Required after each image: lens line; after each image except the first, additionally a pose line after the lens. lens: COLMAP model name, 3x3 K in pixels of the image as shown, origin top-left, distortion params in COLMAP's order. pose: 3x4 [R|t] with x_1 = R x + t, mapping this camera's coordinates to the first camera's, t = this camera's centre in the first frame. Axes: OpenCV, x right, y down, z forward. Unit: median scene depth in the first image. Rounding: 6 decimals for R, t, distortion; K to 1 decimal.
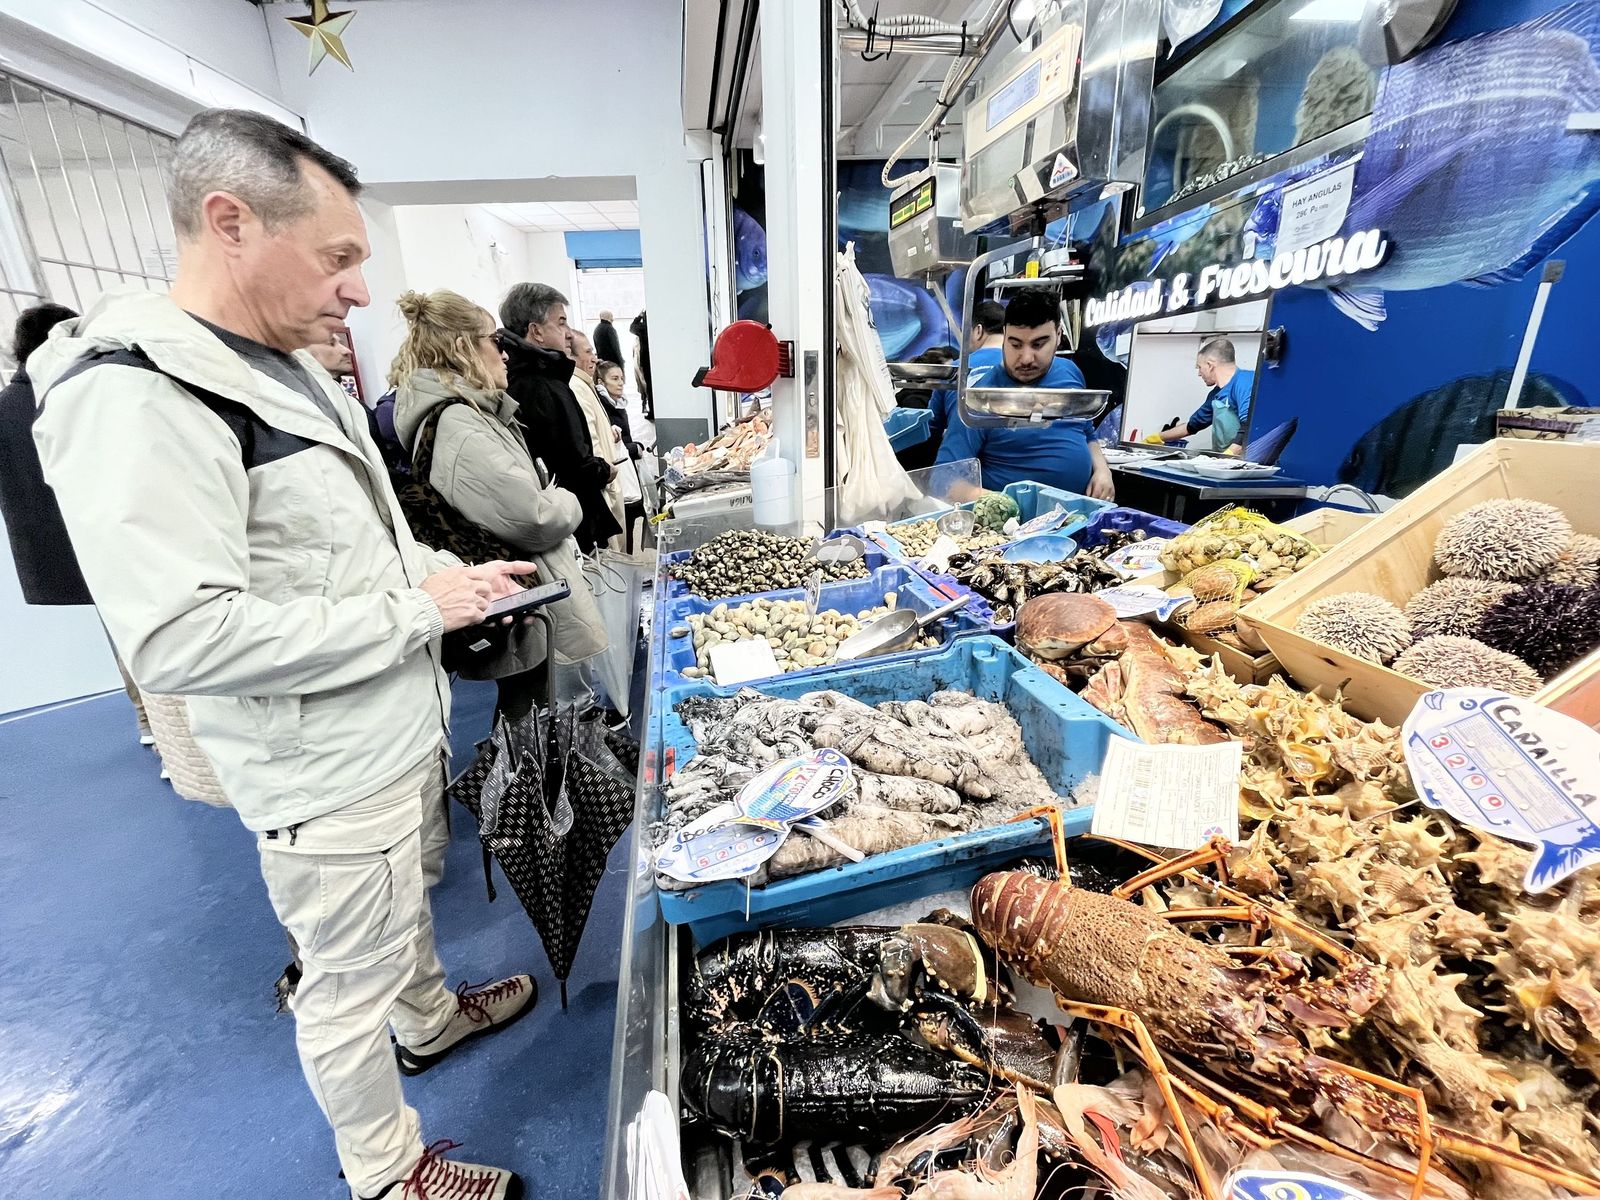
lens RADIAL K [[645.7, 0, 800.0], [0, 645.7, 600.0], [0, 0, 1]] dist [-0.001502, -0.000769]
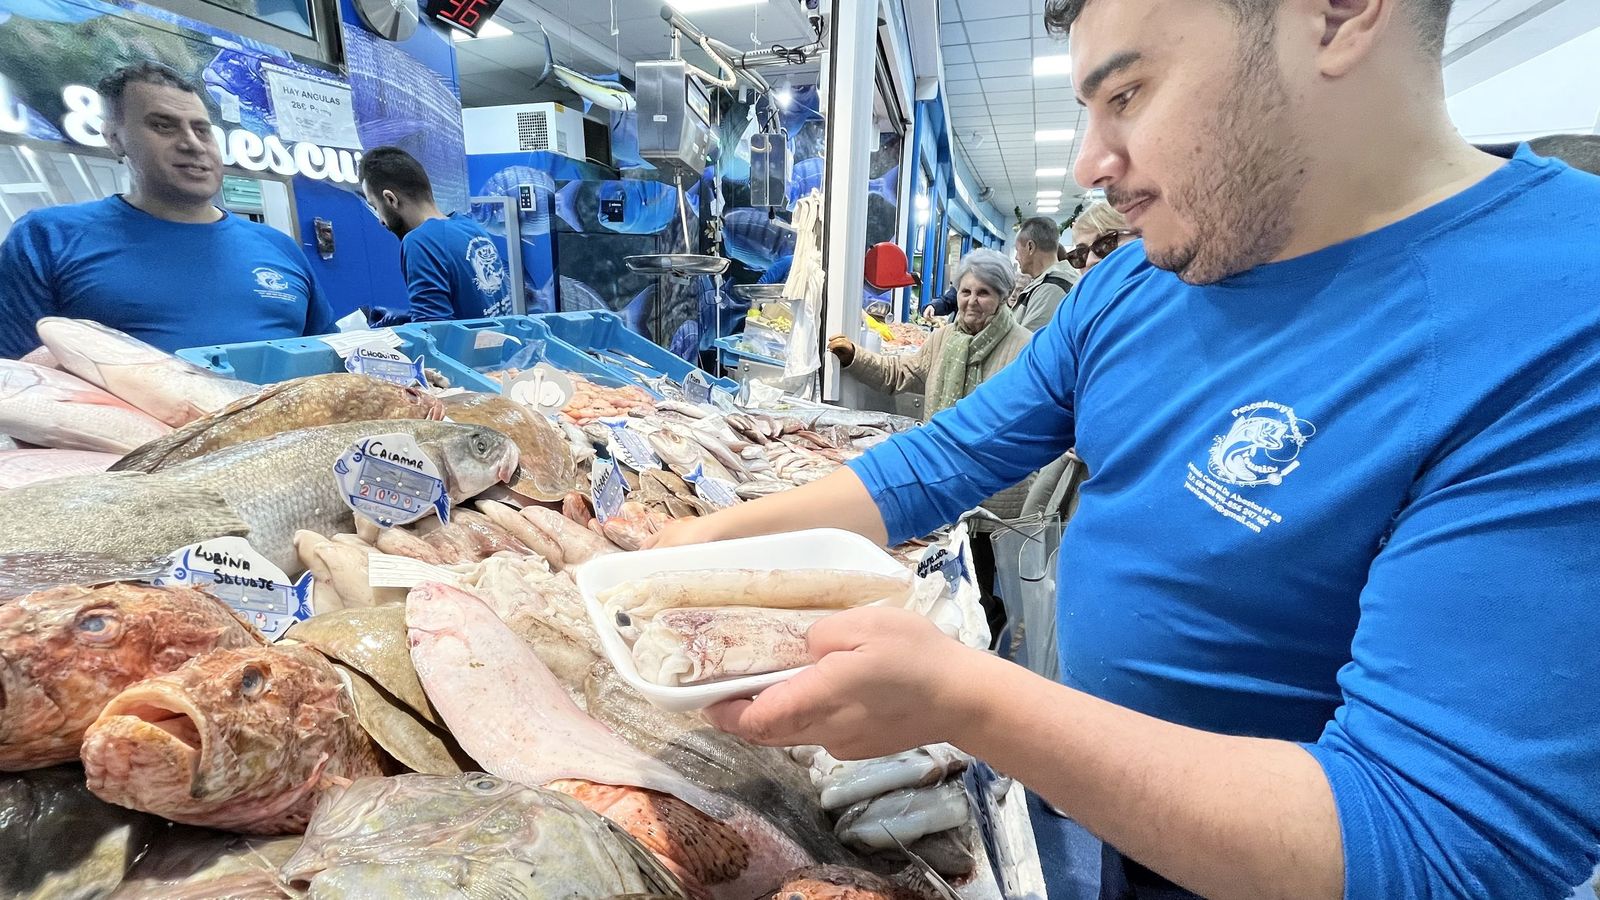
lens RADIAL K [[651.0, 0, 804.0], [0, 651.0, 452.4], [0, 0, 1]] dist [-0.006924, -0.000266]
pose [[-0.937554, -0.100704, 0.332944, -0.439836], [0.092767, 0.850117, 0.518358, -0.787398], [-0.335242, 0.516875, -0.787688, 2.397068]]
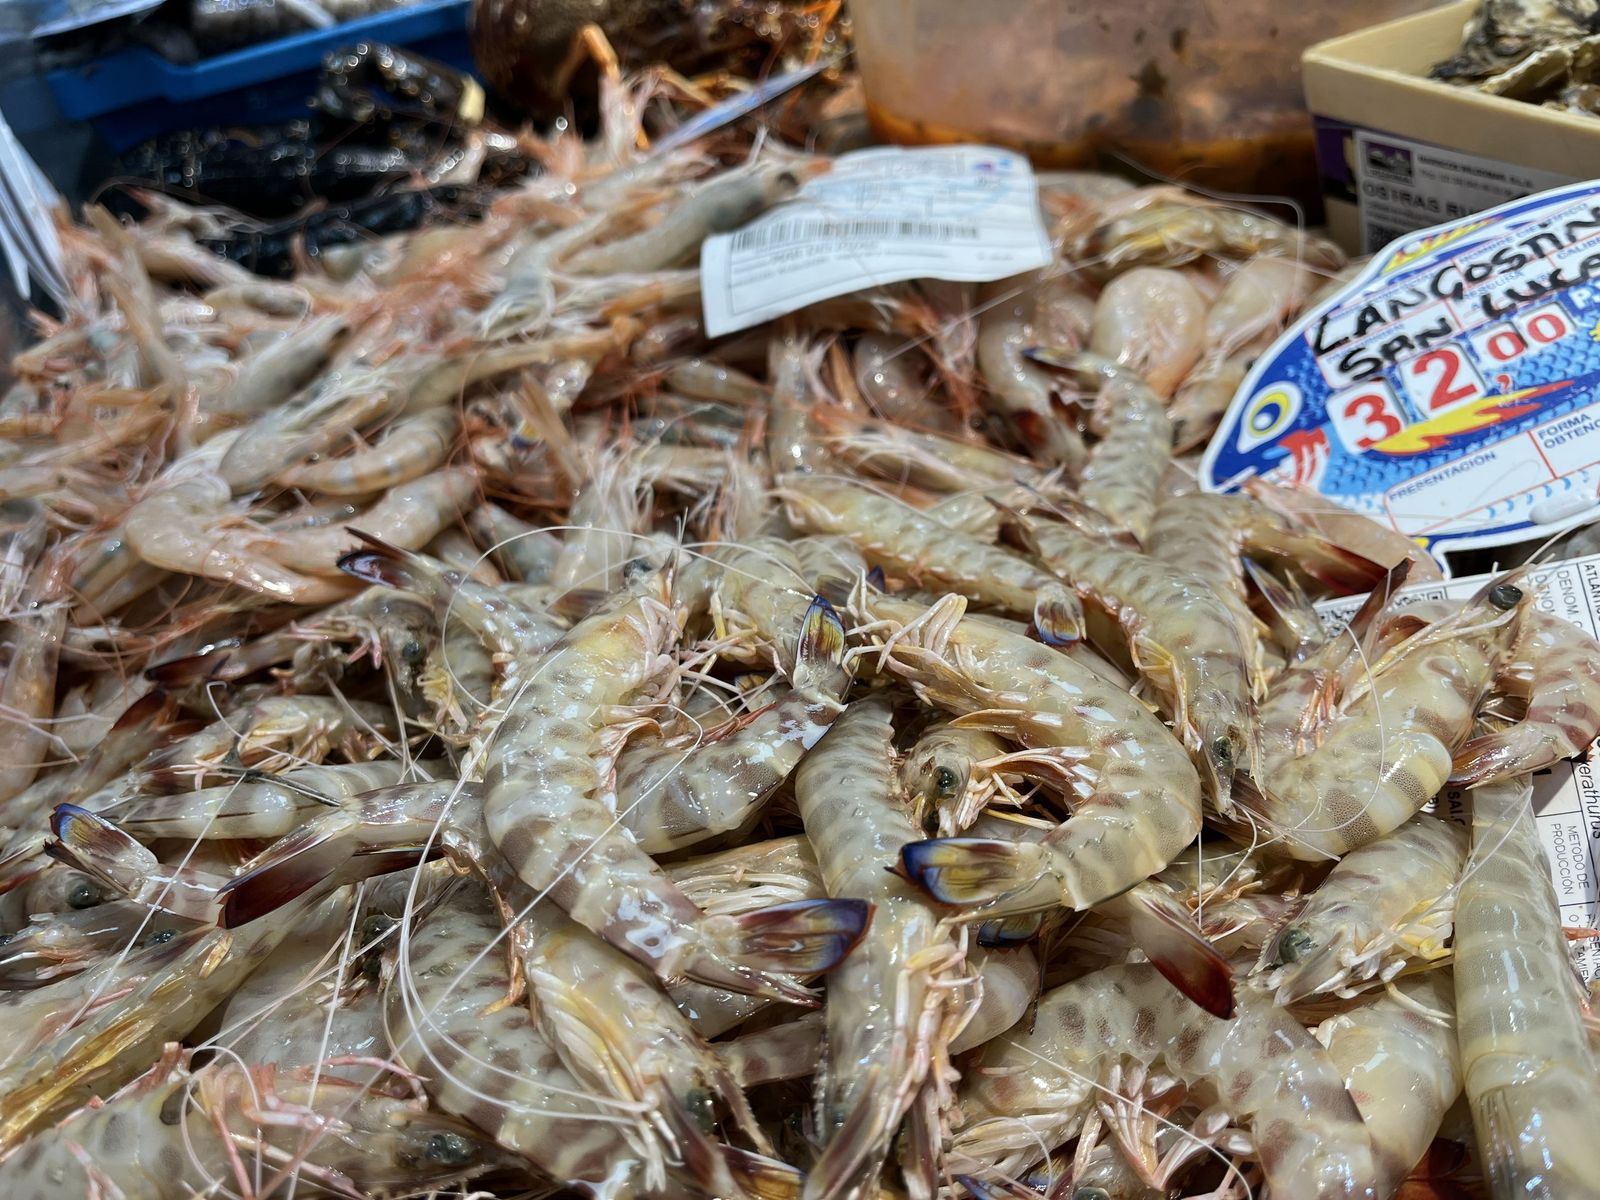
lens RADIAL K [[1260.5, 0, 800.0], [0, 1260.5, 600.0], [0, 0, 1]] dist [0.038133, -0.091259]
pose [[0.978726, -0.154396, 0.135121, 0.109338], [0.110065, 0.950890, 0.289299, 0.225875], [-0.173152, -0.268272, 0.947654, -0.213817]]
